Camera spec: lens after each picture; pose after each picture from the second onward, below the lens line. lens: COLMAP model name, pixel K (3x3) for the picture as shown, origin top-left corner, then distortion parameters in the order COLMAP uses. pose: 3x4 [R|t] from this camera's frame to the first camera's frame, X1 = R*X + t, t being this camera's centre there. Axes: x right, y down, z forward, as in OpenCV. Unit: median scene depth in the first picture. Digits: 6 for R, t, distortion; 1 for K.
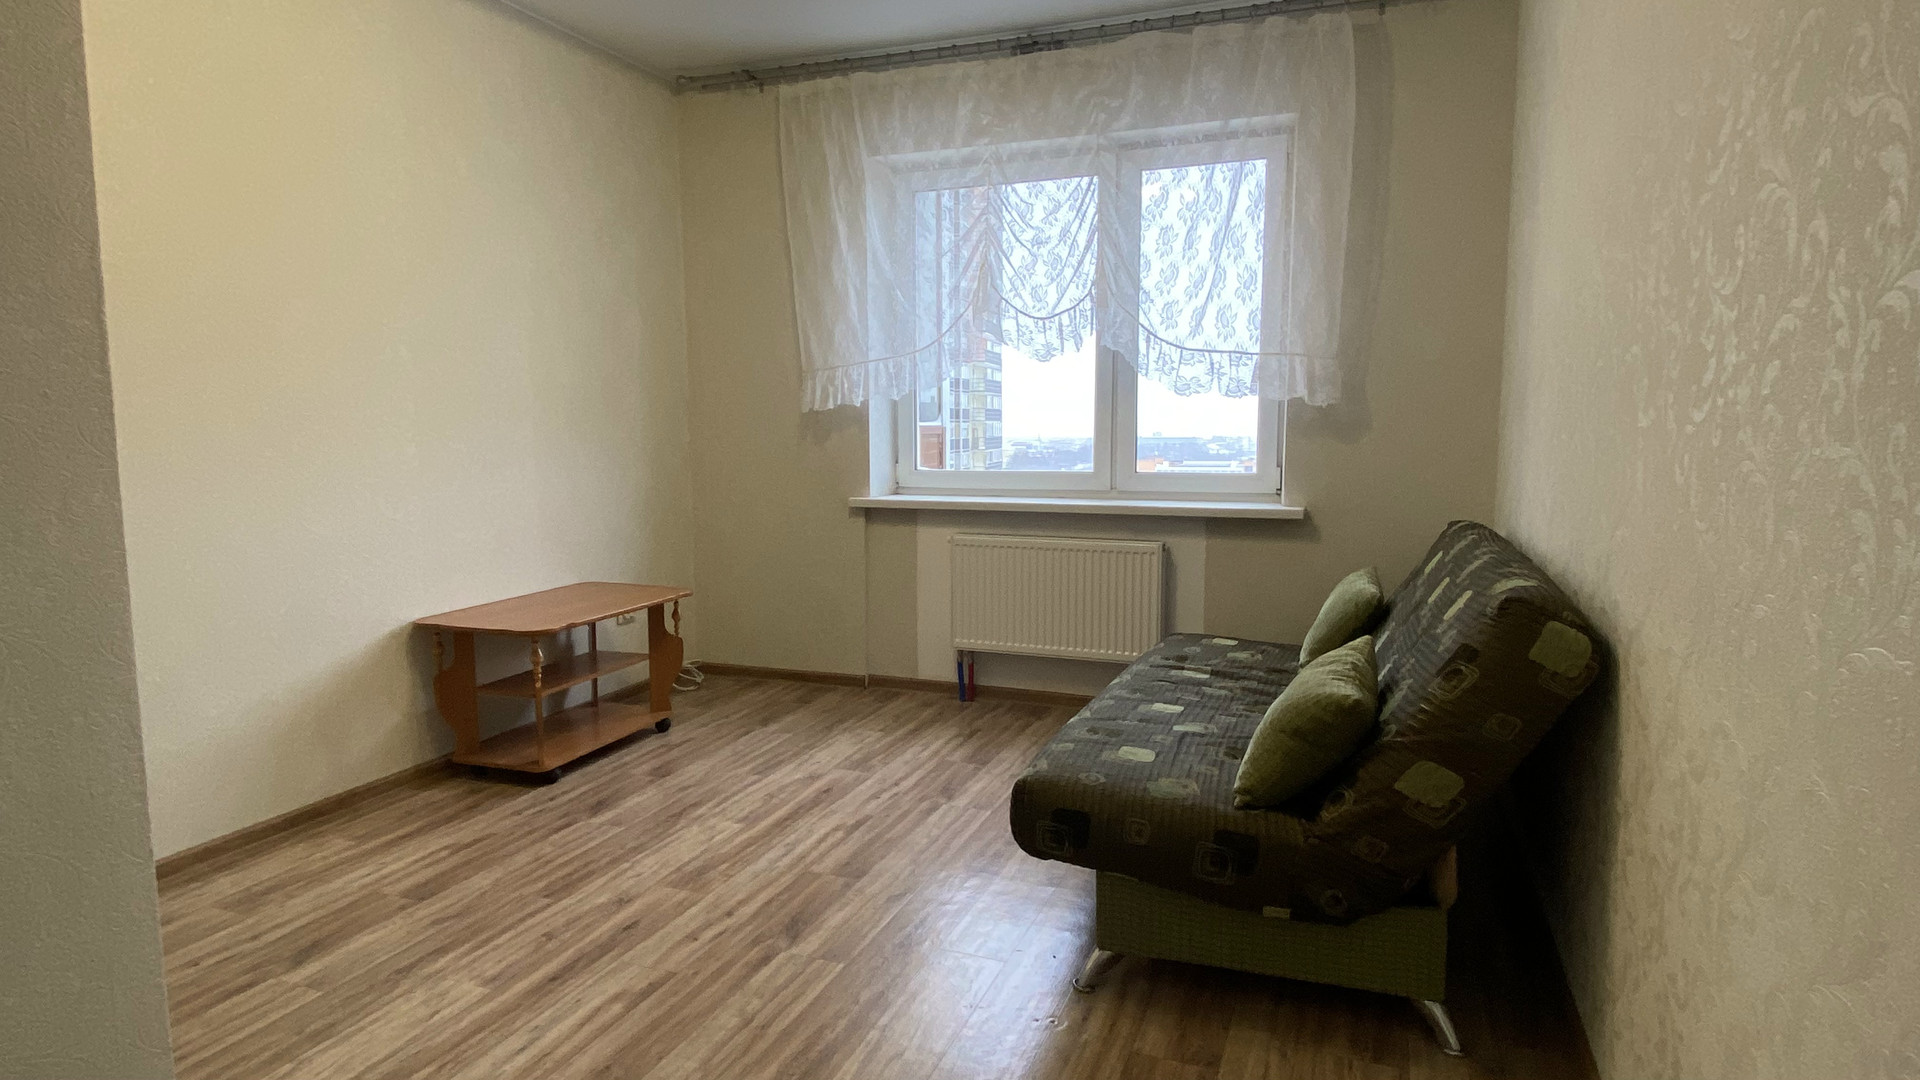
lens RADIAL K [[1078.8, 0, 958.8], [0, 1078.8, 540.3], [0, 0, 1]] dist [-0.030474, -0.009381]
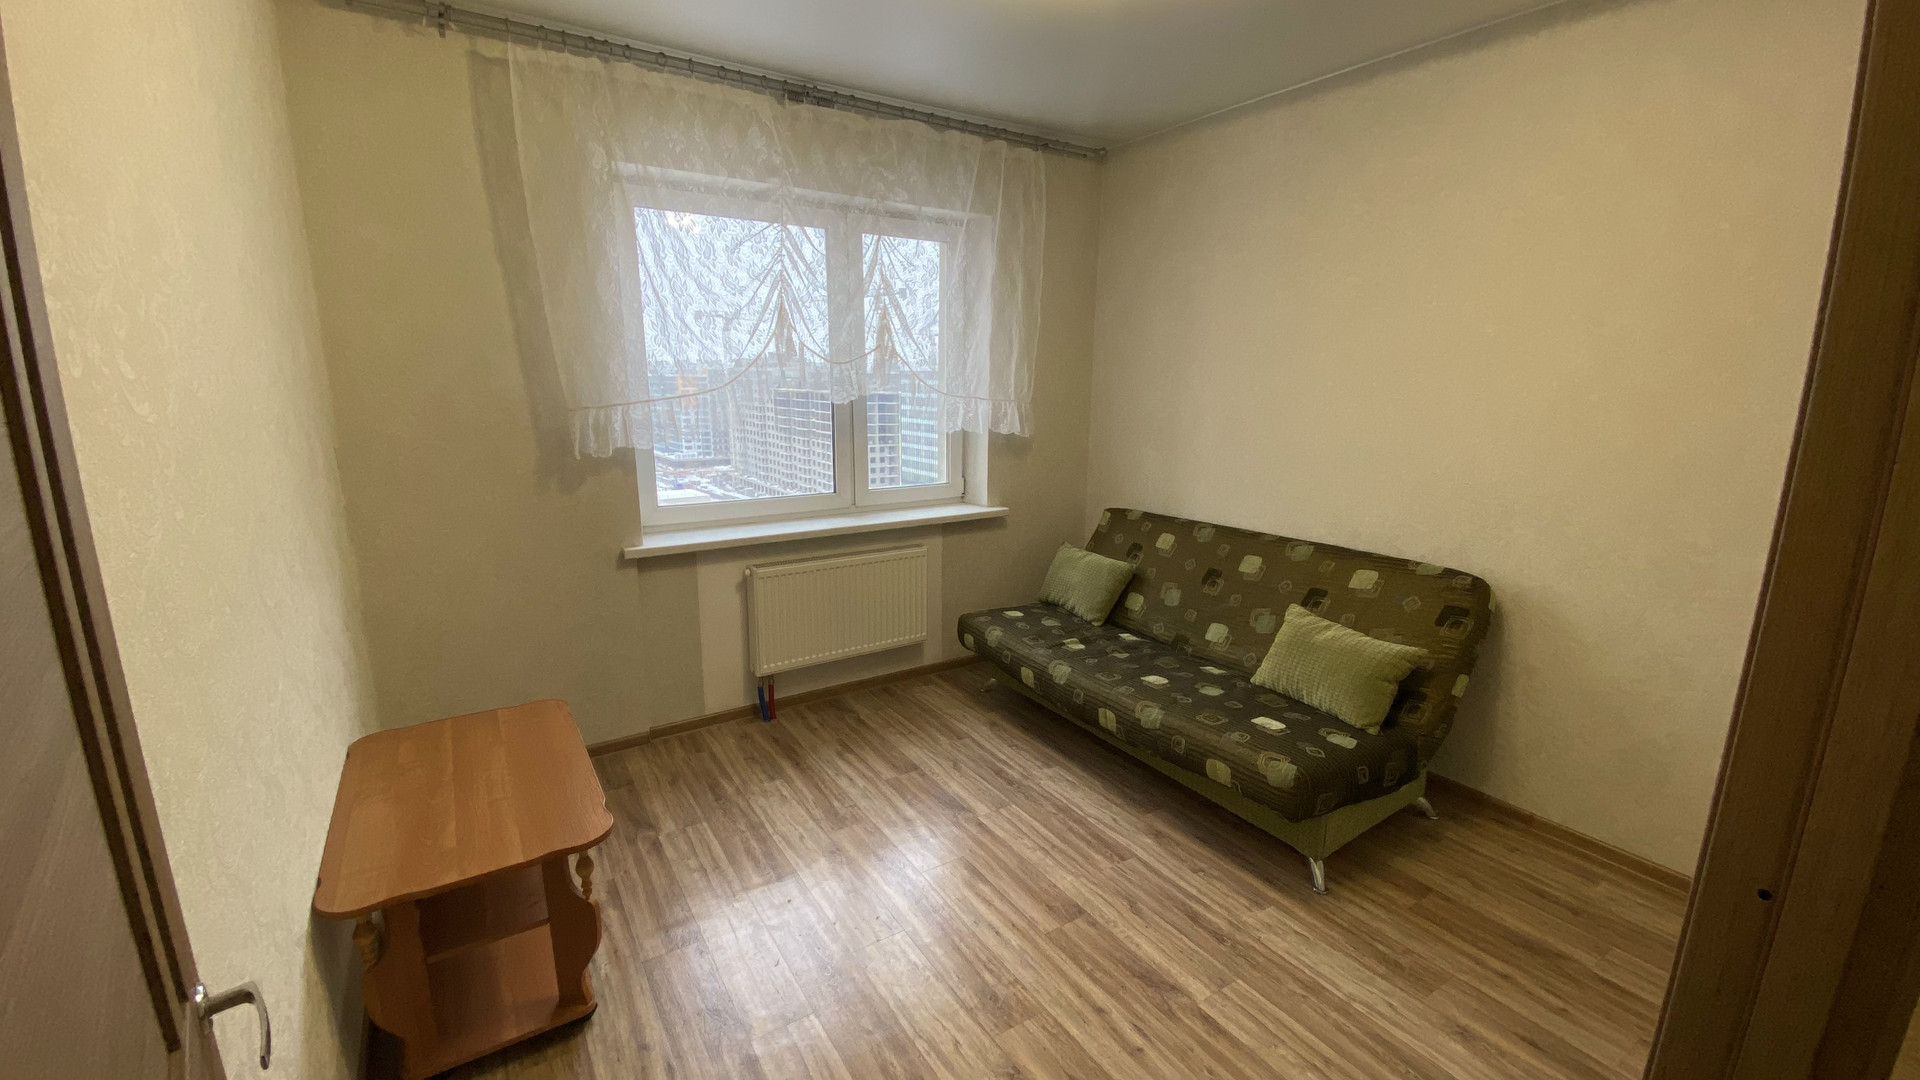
lens RADIAL K [[783.1, 0, 962.4], [0, 783.1, 528.7], [0, 0, 1]] dist [-0.004868, -0.000431]
pose [[0.584750, -0.146573, 0.797862, -0.502654], [0.083770, 0.989194, 0.120327, -0.122526], [-0.806876, -0.003524, 0.590710, 0.419622]]
